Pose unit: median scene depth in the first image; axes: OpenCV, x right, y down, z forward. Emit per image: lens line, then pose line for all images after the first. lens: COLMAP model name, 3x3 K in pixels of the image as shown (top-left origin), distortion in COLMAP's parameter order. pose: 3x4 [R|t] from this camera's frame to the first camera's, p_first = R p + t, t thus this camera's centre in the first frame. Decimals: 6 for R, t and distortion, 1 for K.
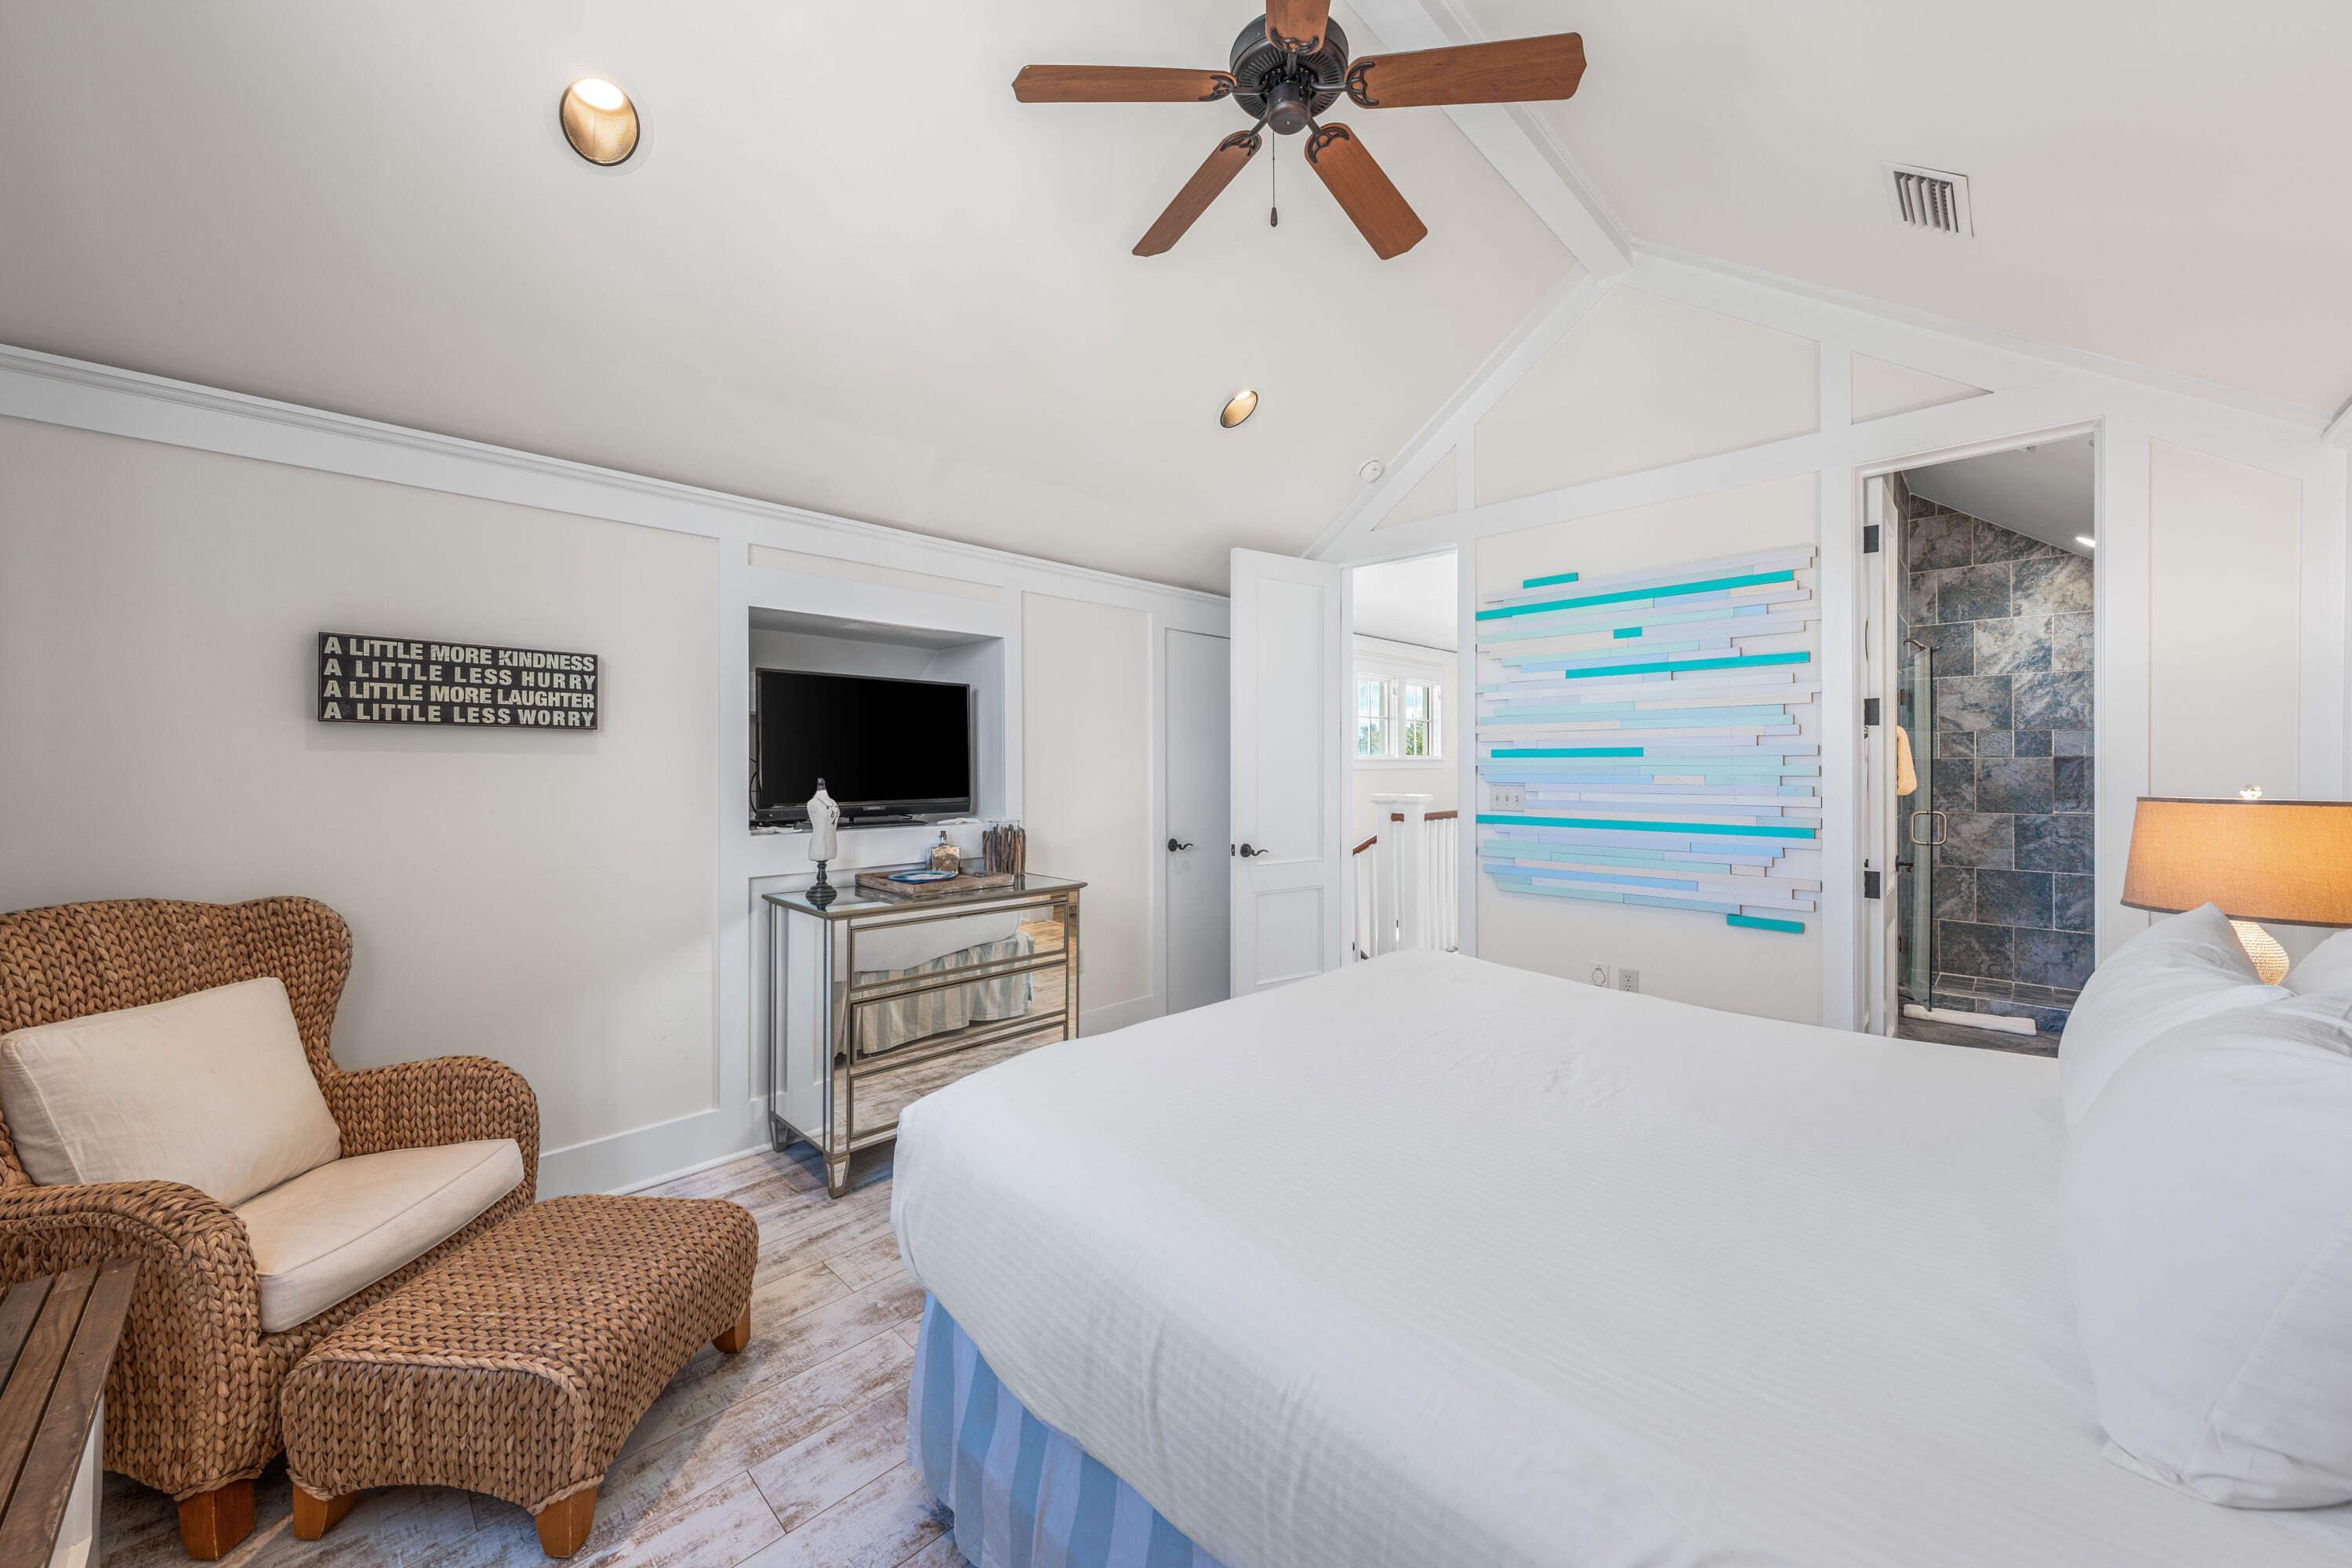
lens RADIAL K [[859.6, 0, 1183.5], [0, 859.6, 766.1], [0, 0, 1]] dist [-0.002566, 0.000021]
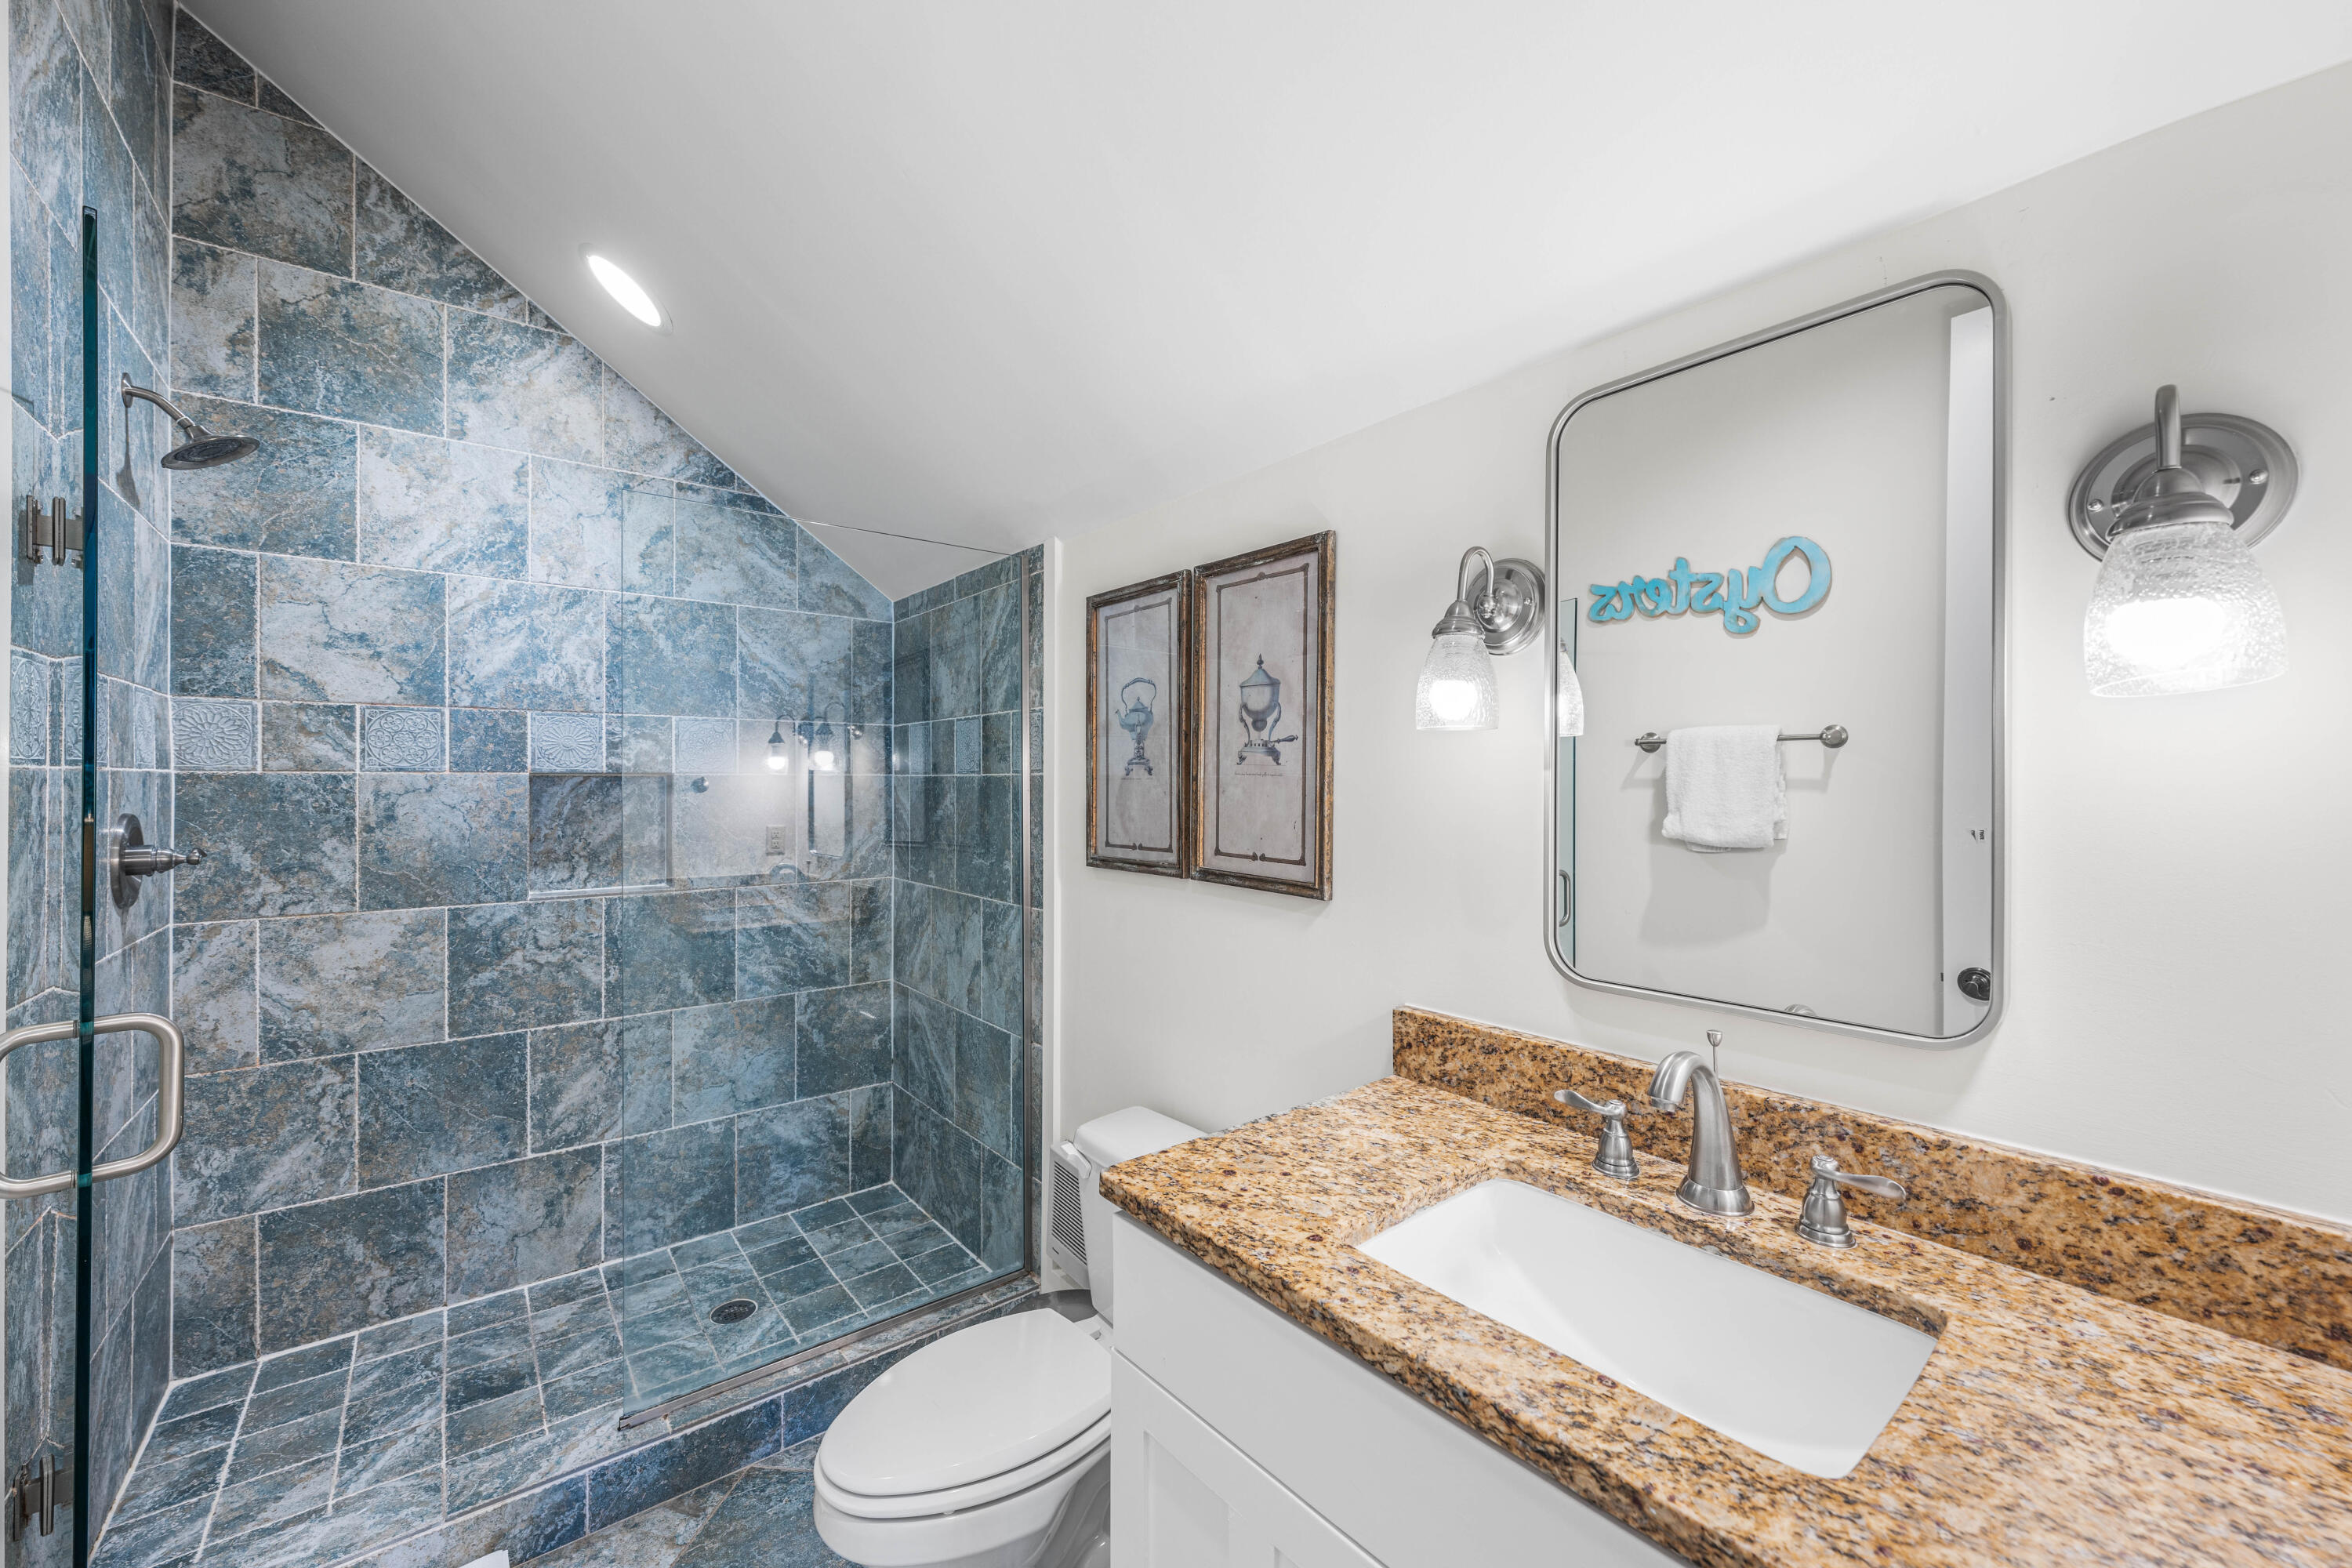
lens RADIAL K [[930.1, 0, 1185.2], [0, 930.1, 779.7], [0, 0, 1]] dist [-0.000458, 0.000173]
pose [[0.135801, 0.004055, 0.990728, 0.563732], [-0.002308, 0.999990, -0.003776, -0.005746], [-0.990733, -0.001774, 0.135809, 0.578122]]
